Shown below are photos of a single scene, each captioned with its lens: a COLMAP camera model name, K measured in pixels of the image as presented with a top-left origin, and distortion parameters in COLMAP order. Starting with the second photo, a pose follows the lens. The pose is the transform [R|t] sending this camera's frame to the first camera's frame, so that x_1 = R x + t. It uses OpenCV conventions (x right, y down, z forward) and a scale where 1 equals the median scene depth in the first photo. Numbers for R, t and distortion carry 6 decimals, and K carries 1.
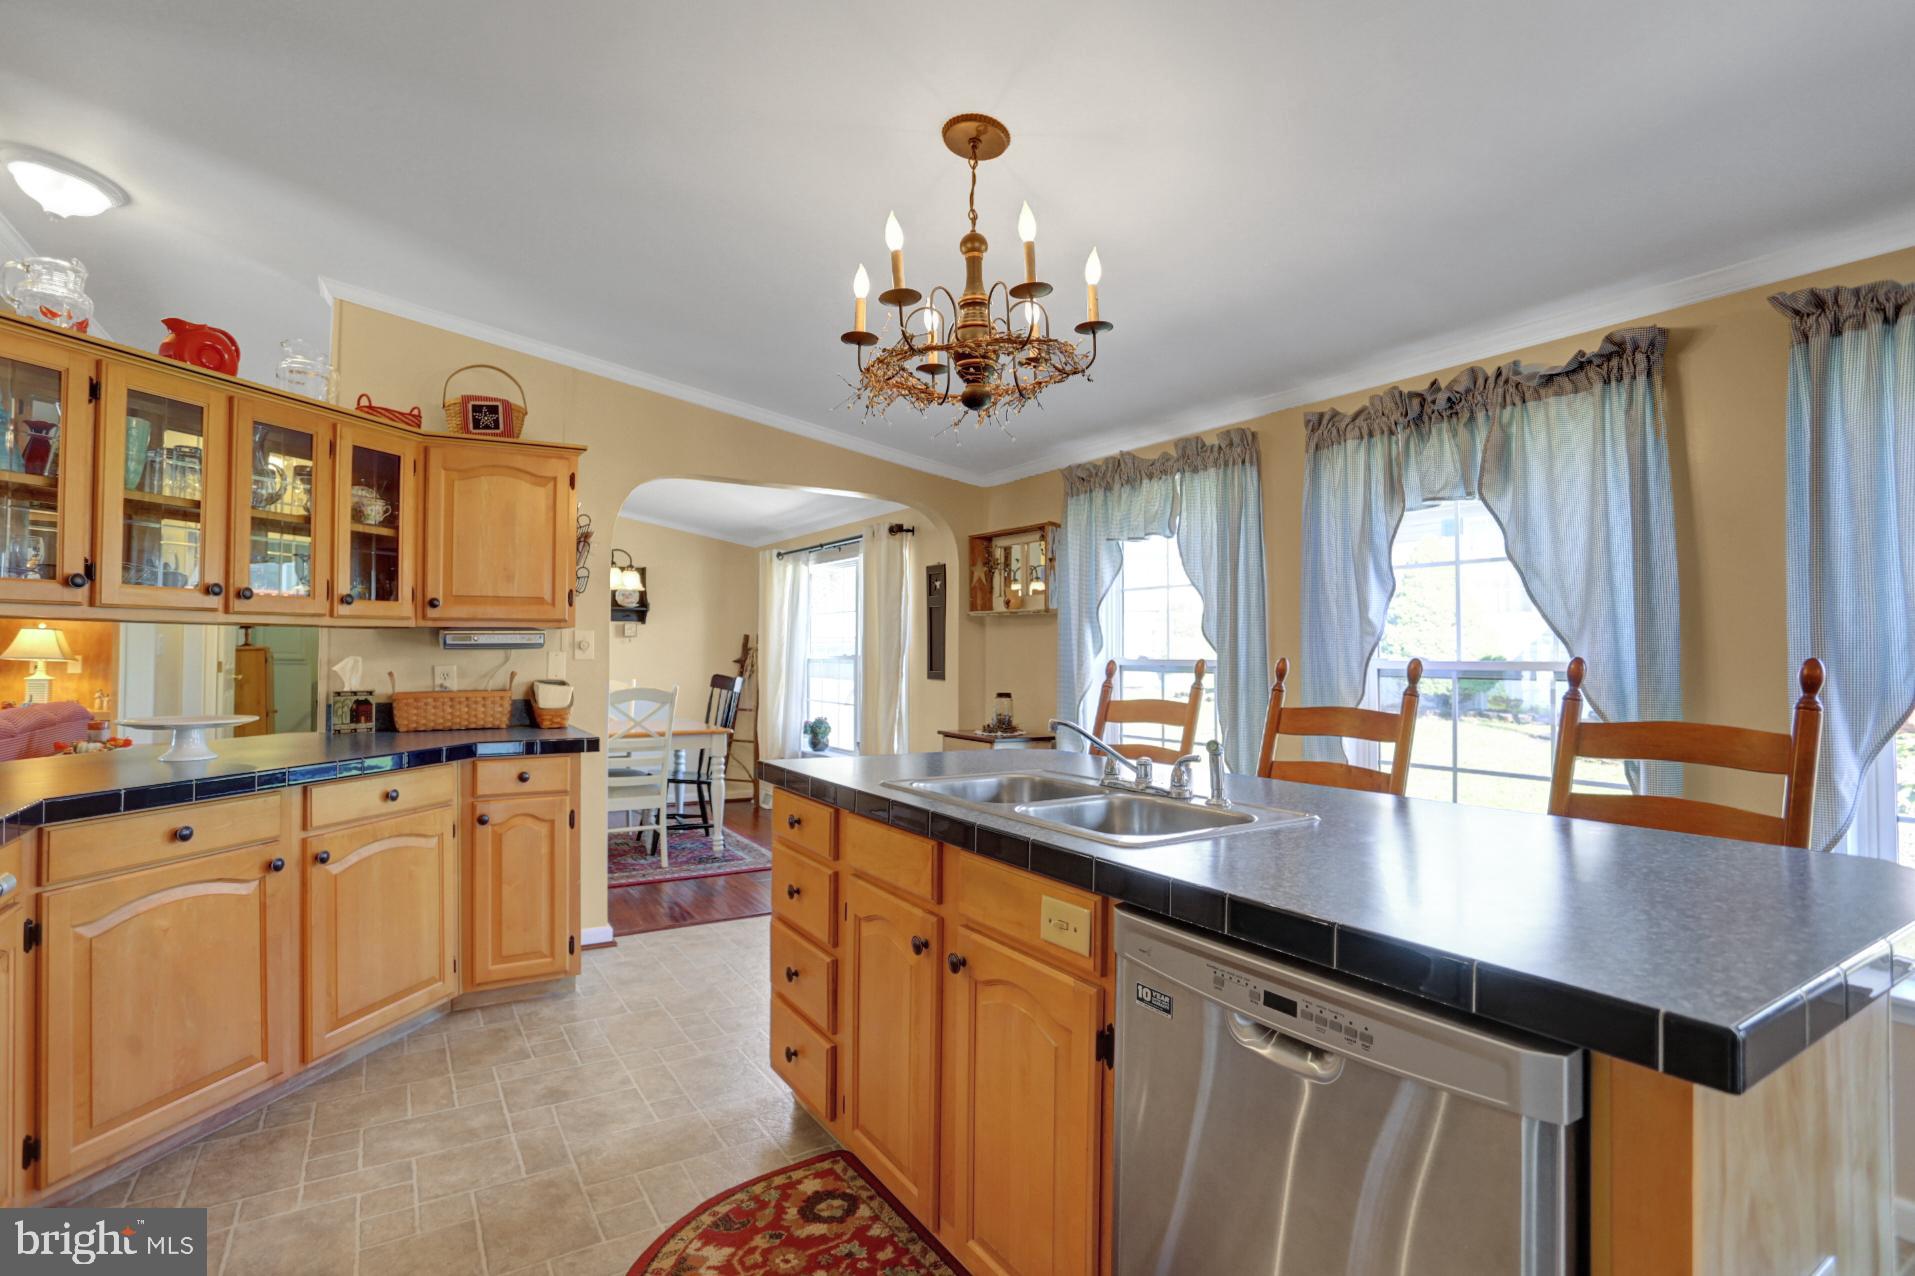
lens RADIAL K [[927.7, 0, 908.9], [0, 927.7, 627.5], [0, 0, 1]] dist [-0.012061, 0.003704]
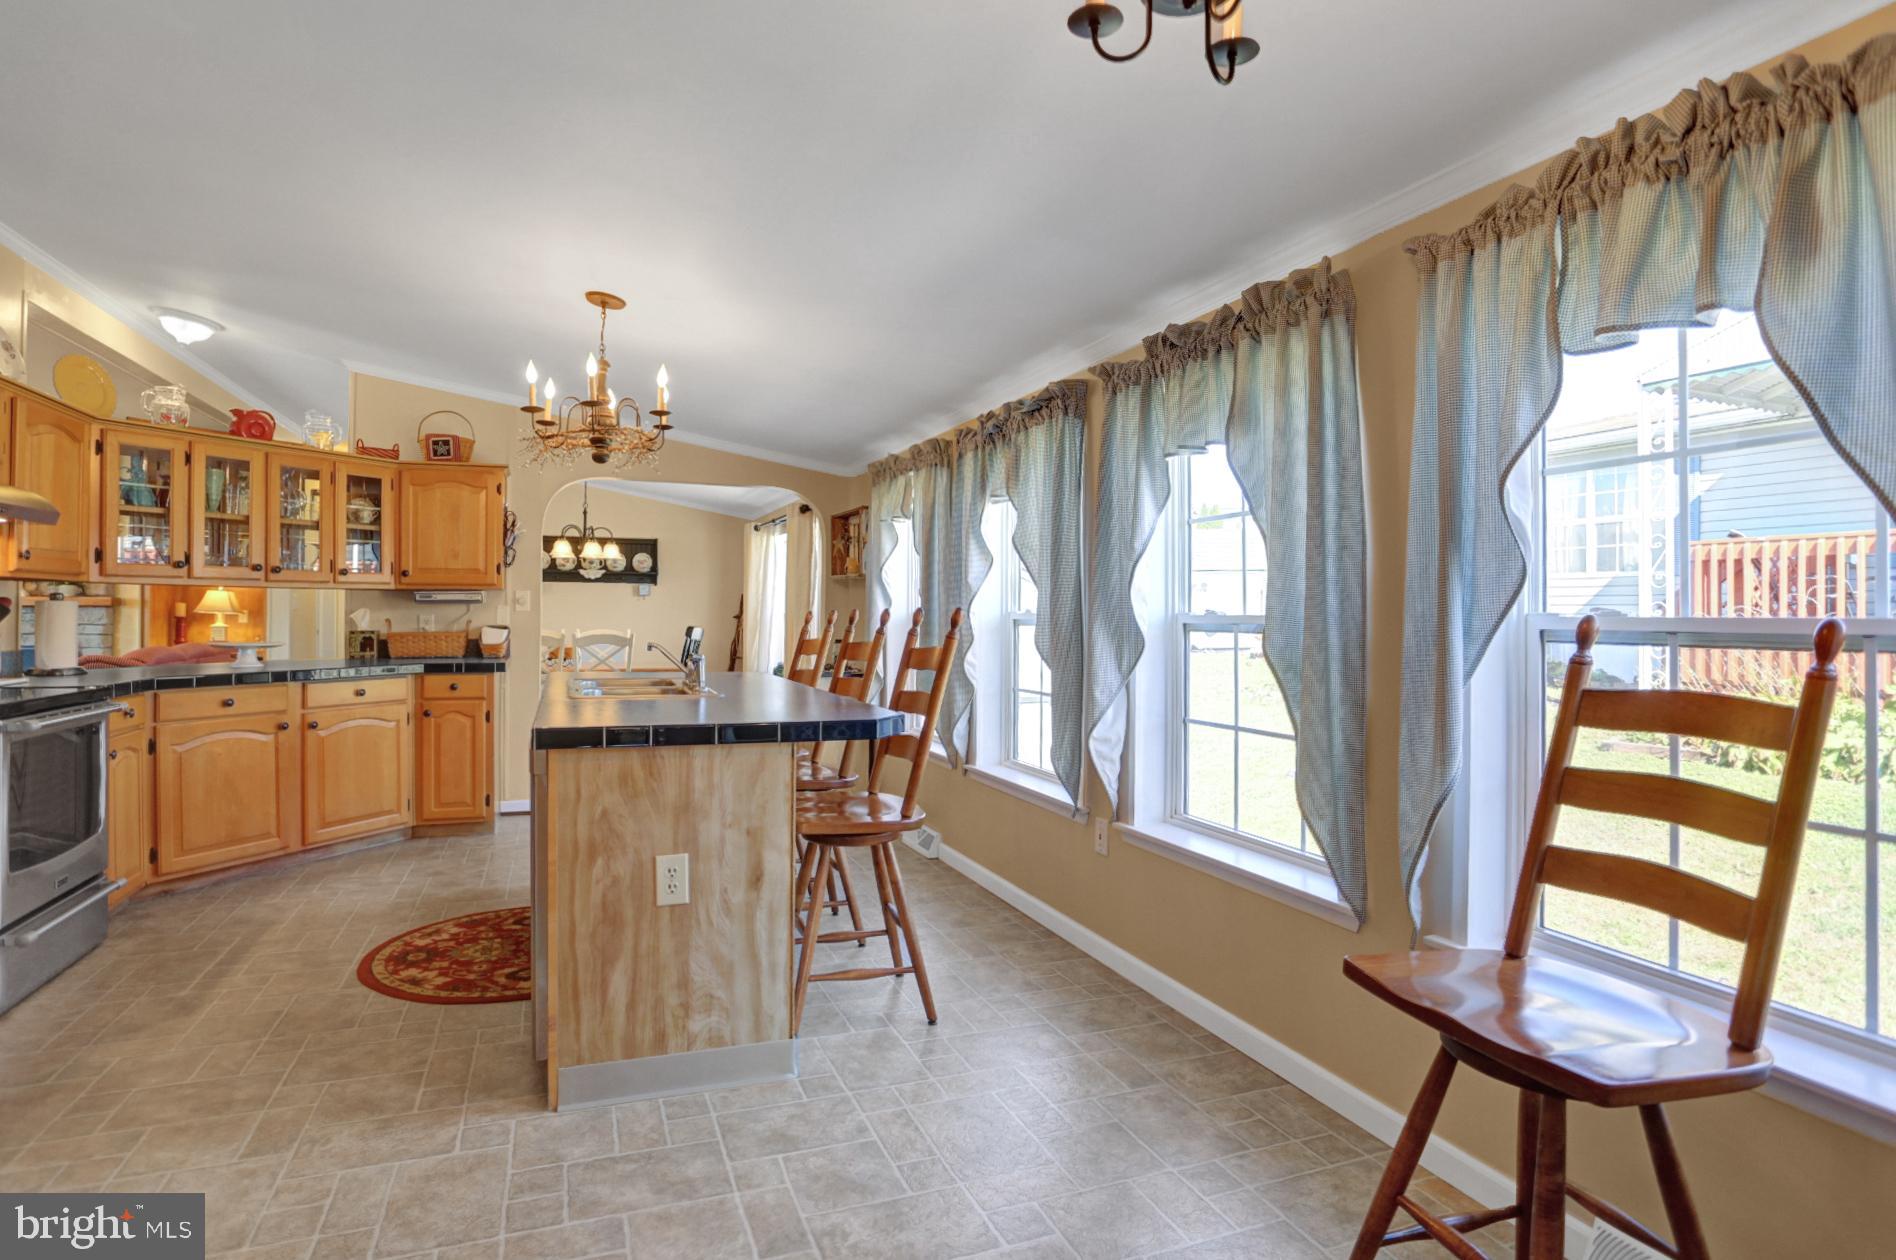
lens RADIAL K [[942.1, 0, 888.9], [0, 942.1, 616.3], [0, 0, 1]] dist [-0.056075, 0.018079]
pose [[0.983227, 0.004022, -0.182339, 0.566410], [0.001289, 0.999579, 0.029000, 0.000868], [0.182379, -0.028749, 0.982808, -0.372107]]
